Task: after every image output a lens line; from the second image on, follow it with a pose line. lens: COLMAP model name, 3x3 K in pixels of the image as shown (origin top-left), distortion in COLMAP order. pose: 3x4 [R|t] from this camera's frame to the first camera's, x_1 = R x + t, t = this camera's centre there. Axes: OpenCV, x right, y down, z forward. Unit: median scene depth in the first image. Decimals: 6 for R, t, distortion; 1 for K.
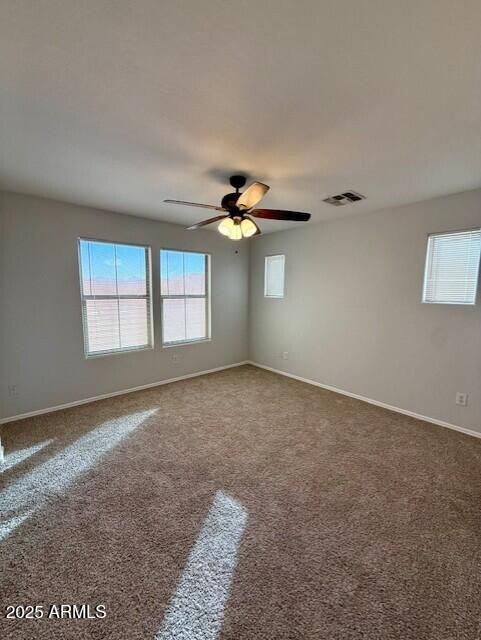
lens RADIAL K [[252.4, 0, 244.2], [0, 252.4, 318.1], [0, 0, 1]] dist [0.010605, -0.000456]
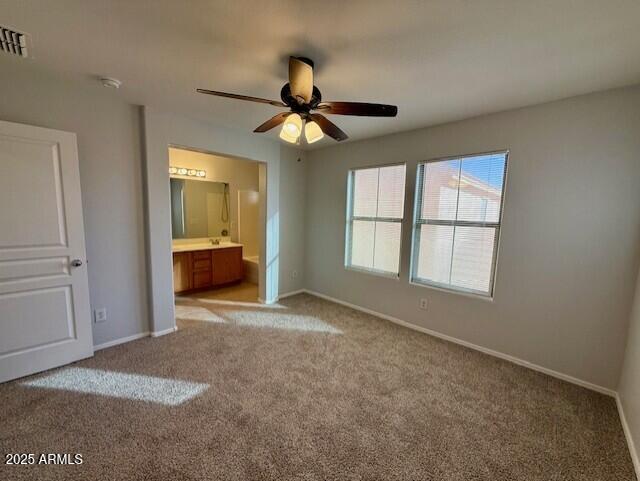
lens RADIAL K [[258.6, 0, 320.3], [0, 258.6, 242.9], [0, 0, 1]] dist [-0.001187, -0.000263]
pose [[0.087163, 0.112115, -0.989865, 0.599941], [-0.136285, 0.985646, 0.099637, -0.071008], [0.986828, 0.126219, 0.101192, 0.774783]]
